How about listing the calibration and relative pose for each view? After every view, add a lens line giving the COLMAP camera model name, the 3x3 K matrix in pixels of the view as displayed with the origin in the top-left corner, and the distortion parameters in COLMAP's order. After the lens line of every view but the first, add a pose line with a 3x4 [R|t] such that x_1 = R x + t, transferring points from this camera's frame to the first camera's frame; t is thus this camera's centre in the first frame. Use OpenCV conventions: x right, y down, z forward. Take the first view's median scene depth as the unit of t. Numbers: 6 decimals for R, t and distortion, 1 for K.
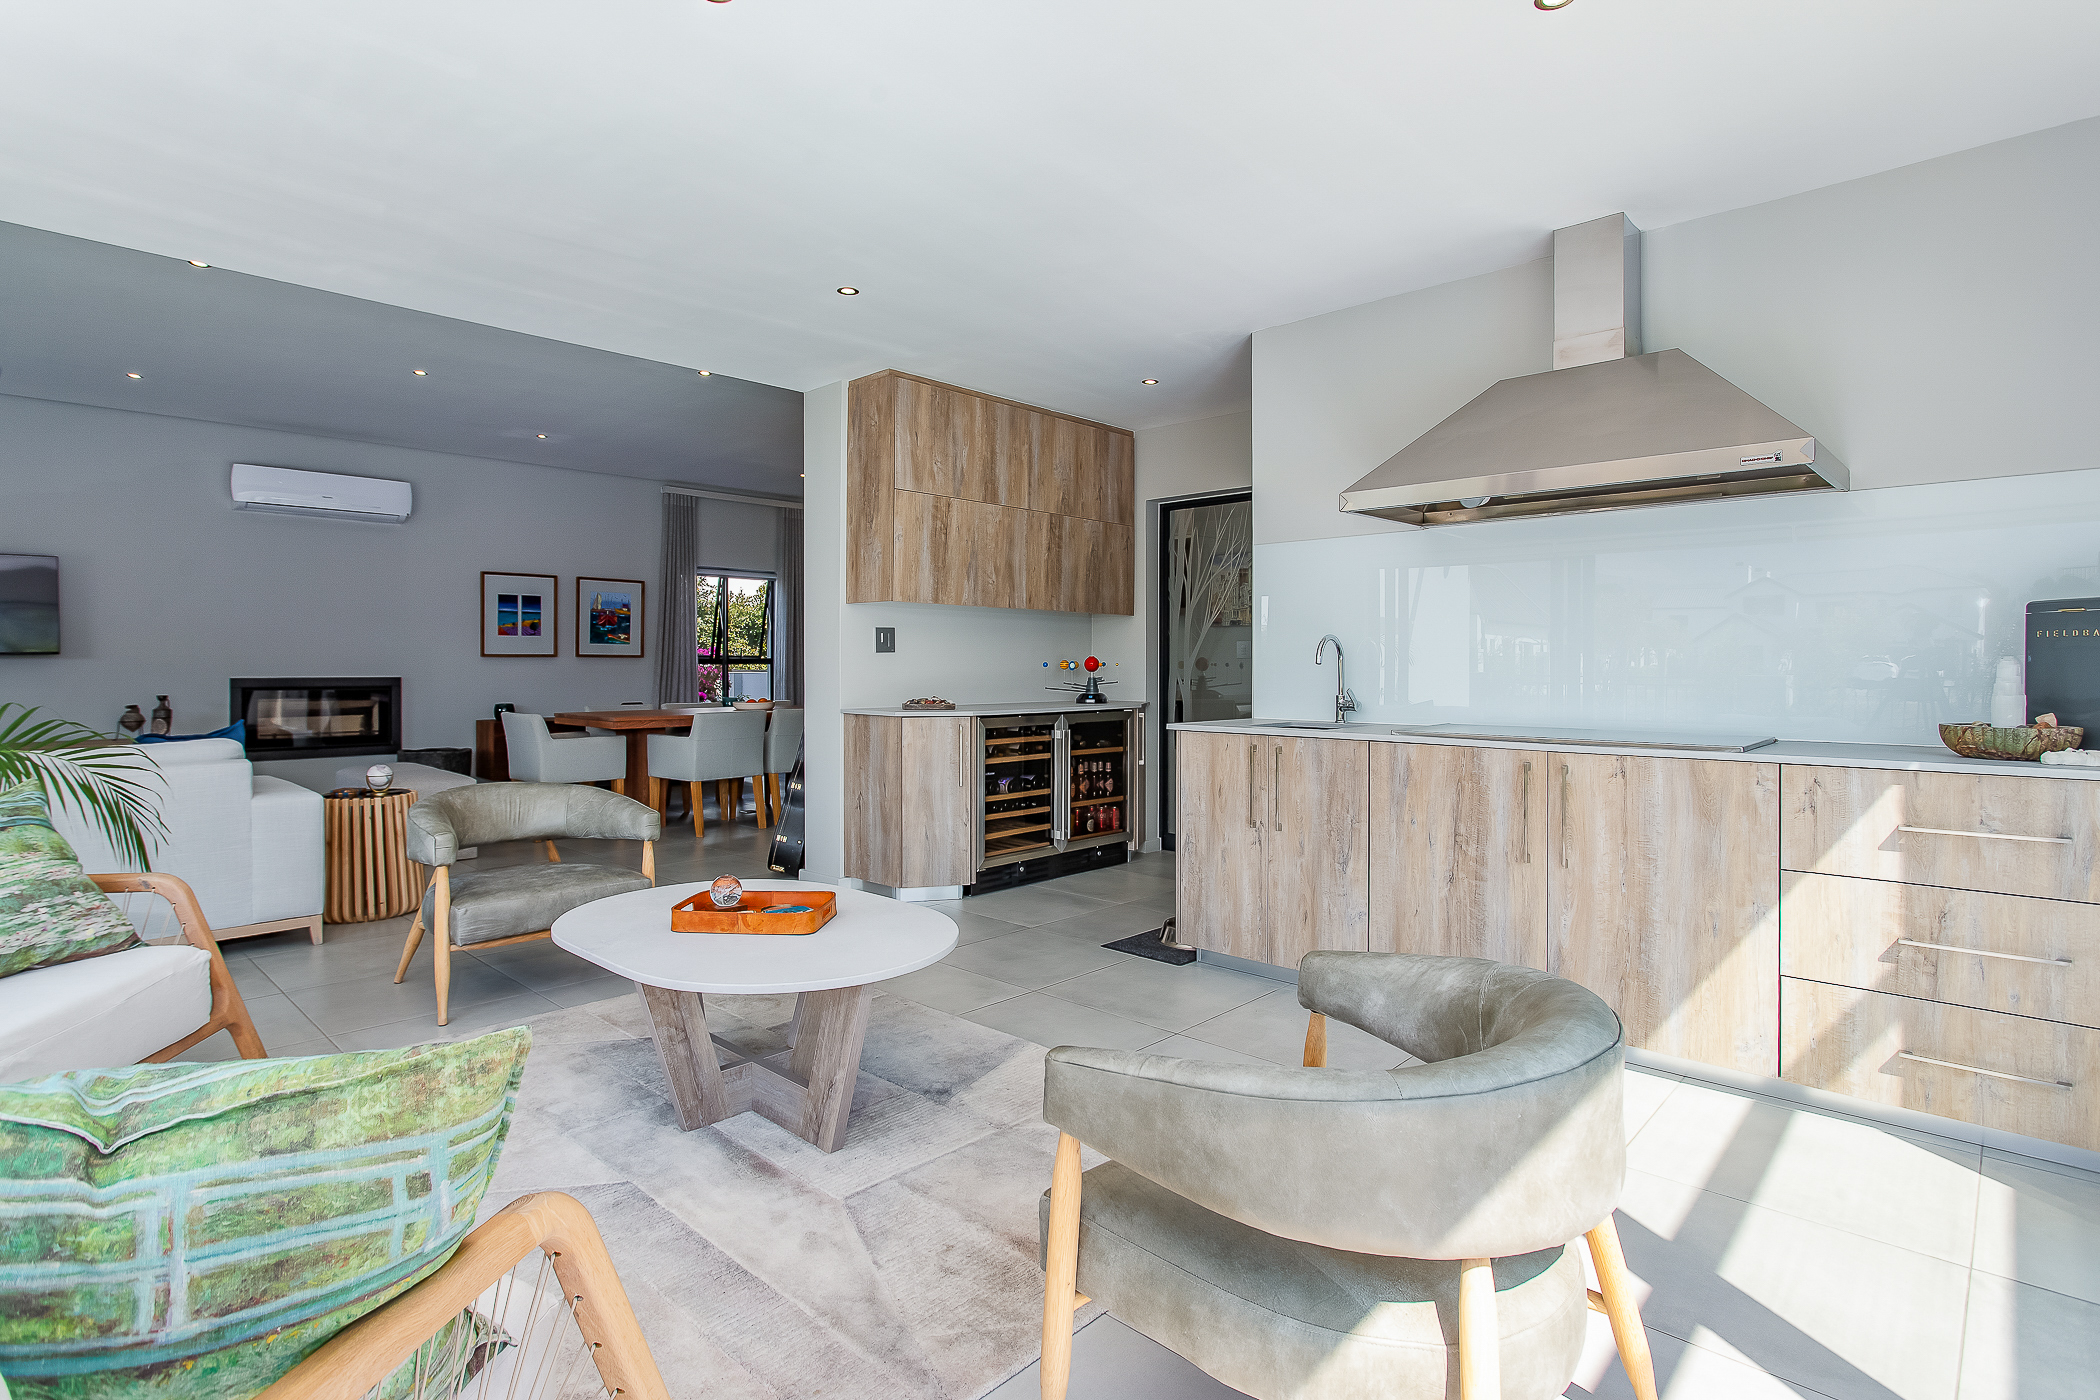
lens RADIAL K [[1053.2, 0, 1045.6], [0, 1053.2, 679.2], [0, 0, 1]] dist [-0.009212, 0.004401]
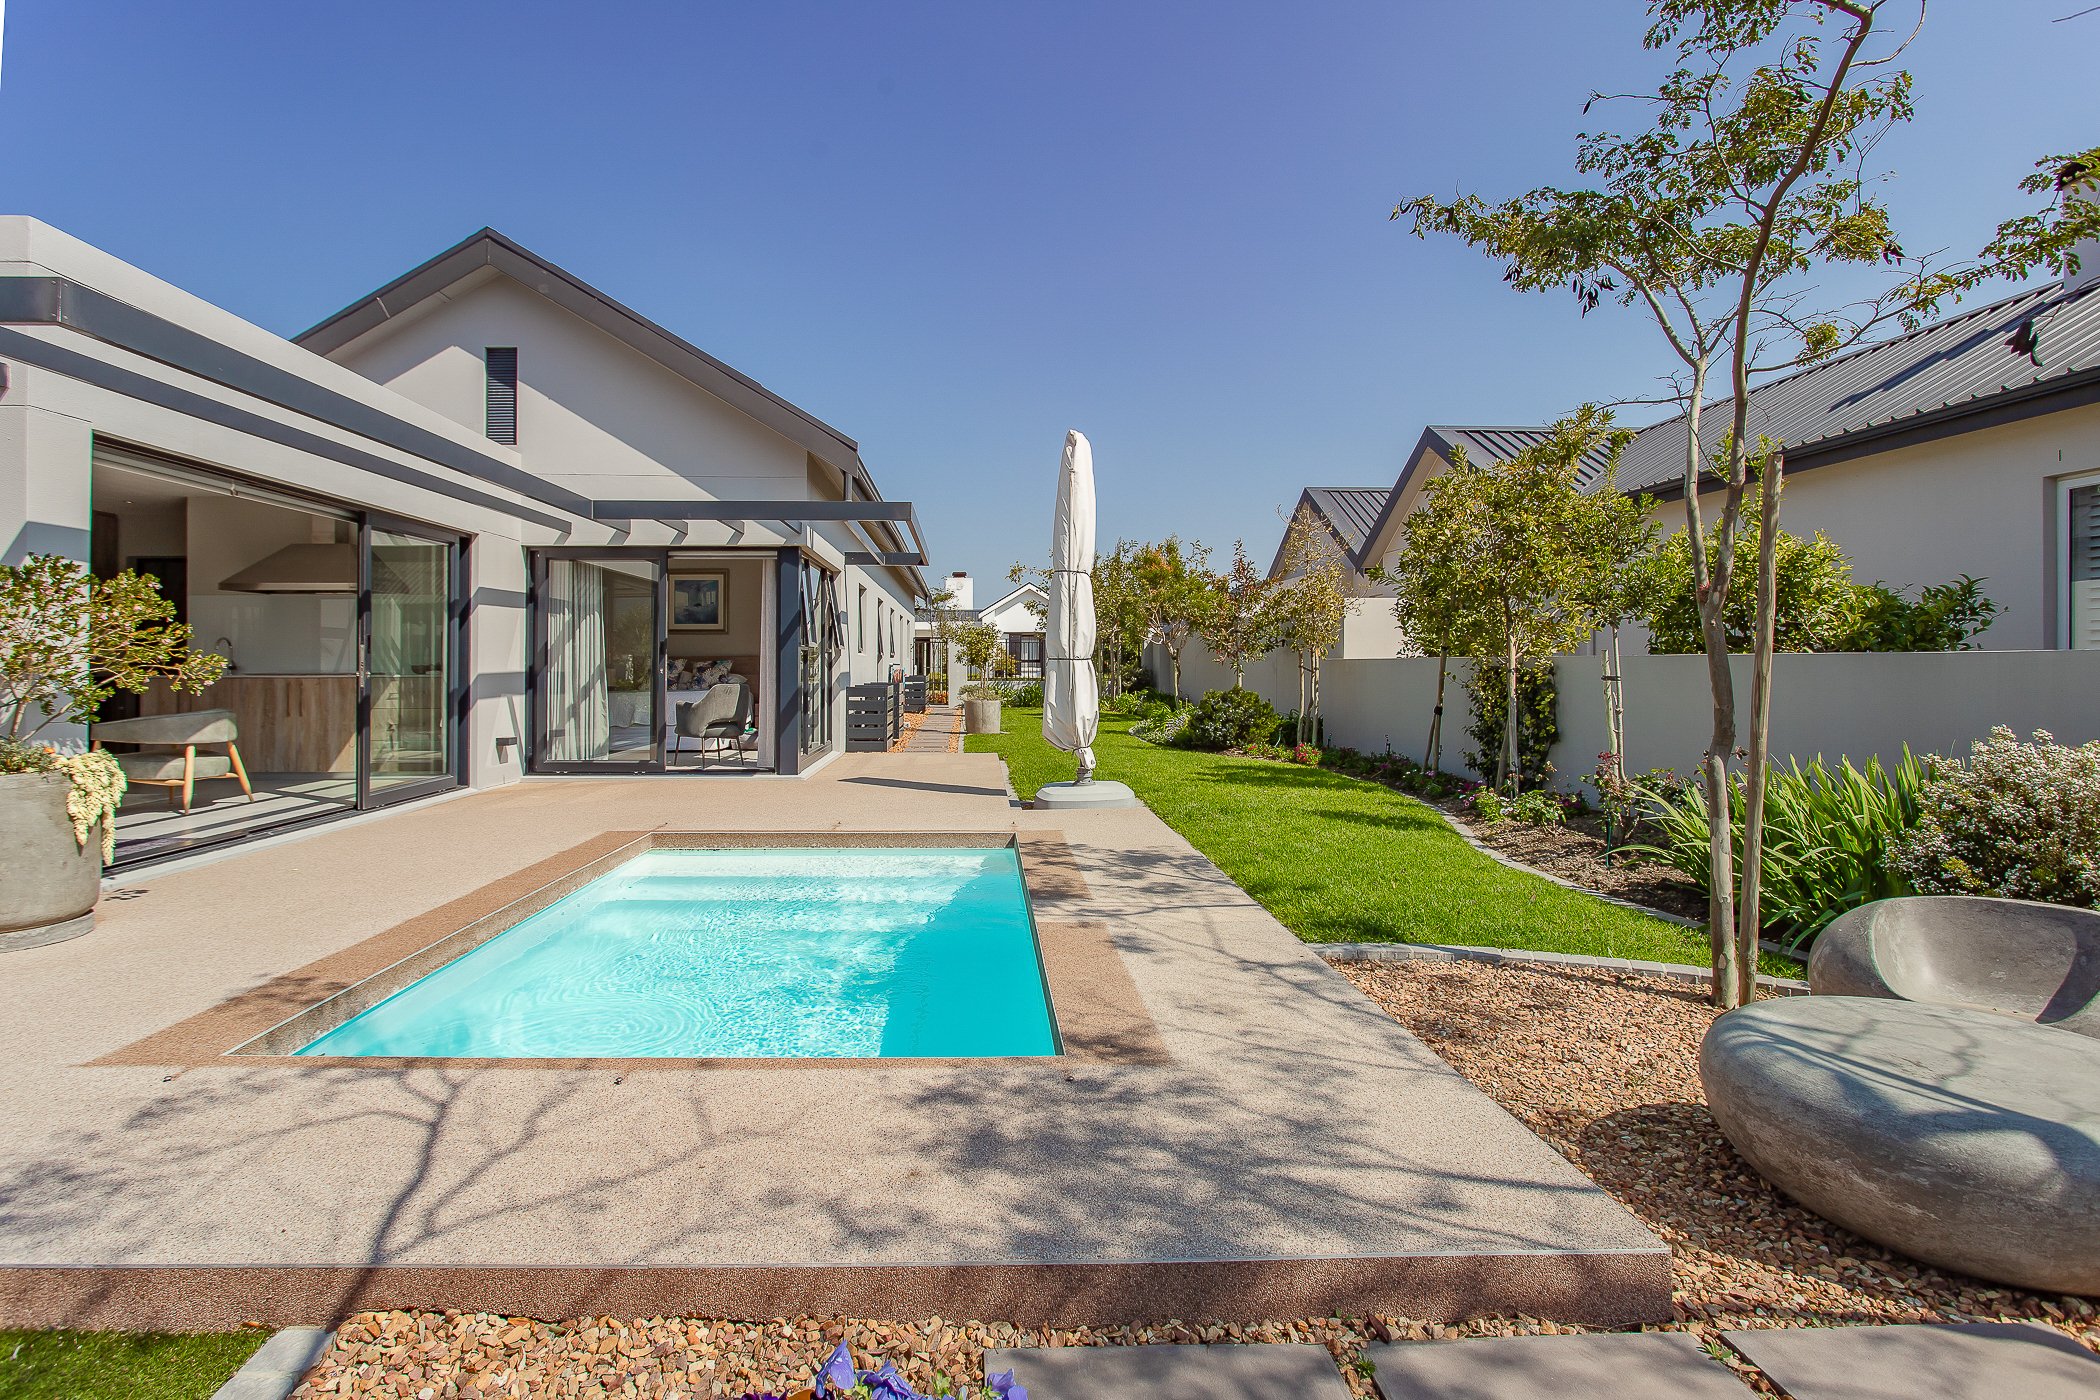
lens RADIAL K [[1053.2, 0, 982.6], [0, 1053.2, 651.9], [0, 0, 1]] dist [-0.009212, 0.004401]
pose [[0.715289, 0.006507, 0.698798, -0.121119], [0.013485, 0.999642, -0.023111, 0.053363], [-0.698699, 0.025954, 0.714945, -1.463700]]
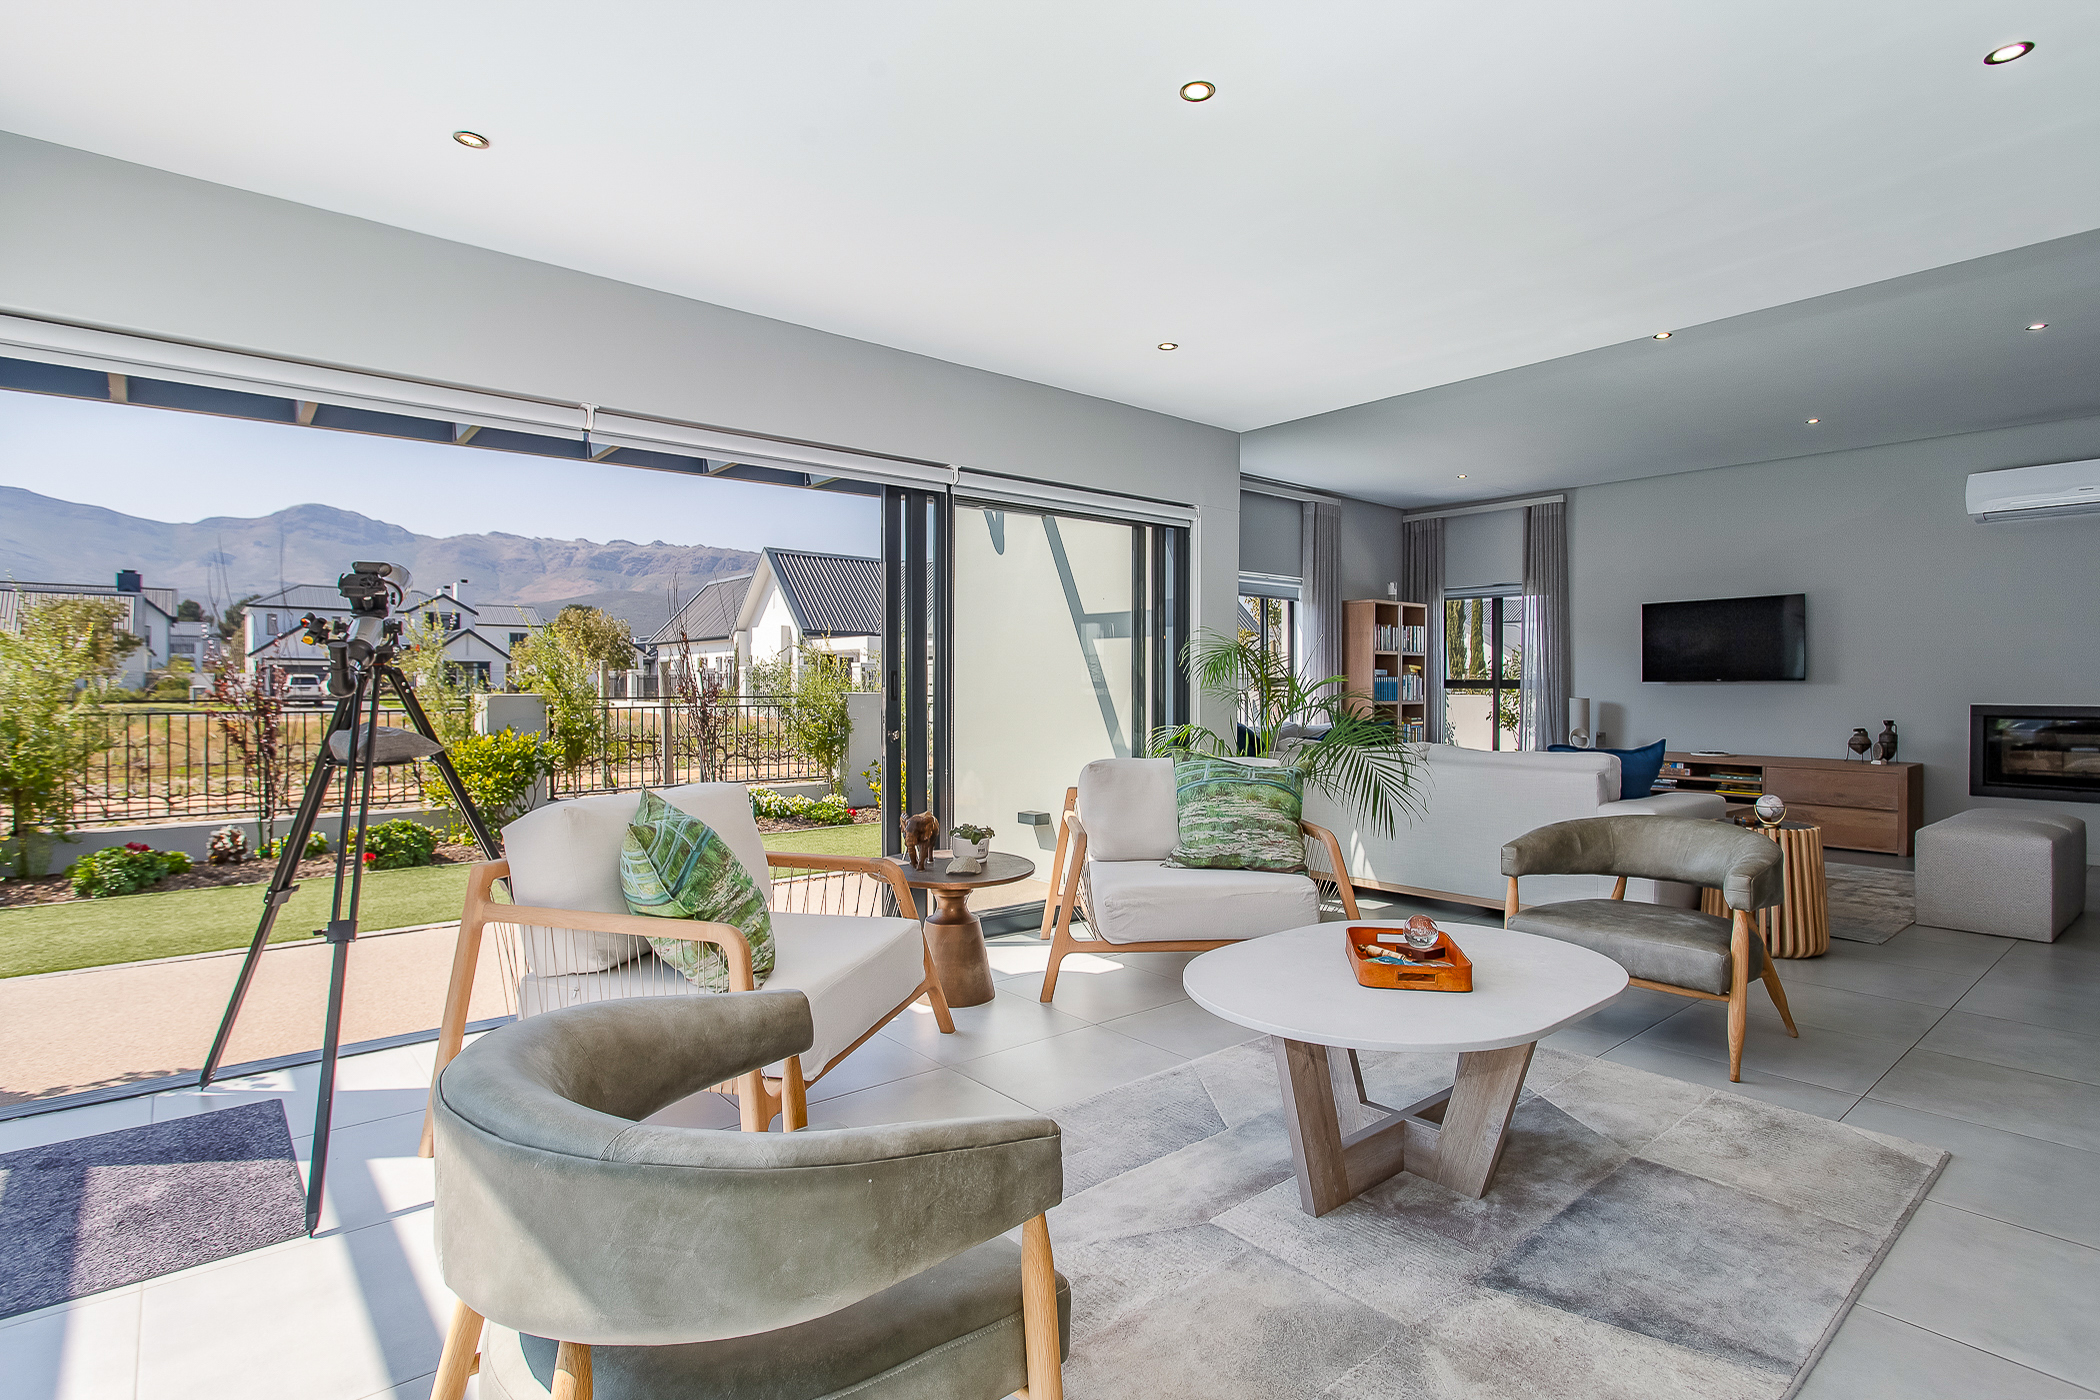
lens RADIAL K [[1053.2, 0, 1036.2], [0, 1053.2, 693.1], [0, 0, 1]] dist [-0.009212, 0.004401]
pose [[-0.117798, 0.006269, -0.993018, 0.394194], [-0.017658, 0.999809, 0.008406, -0.007058], [0.992881, 0.018524, -0.117665, 0.457056]]
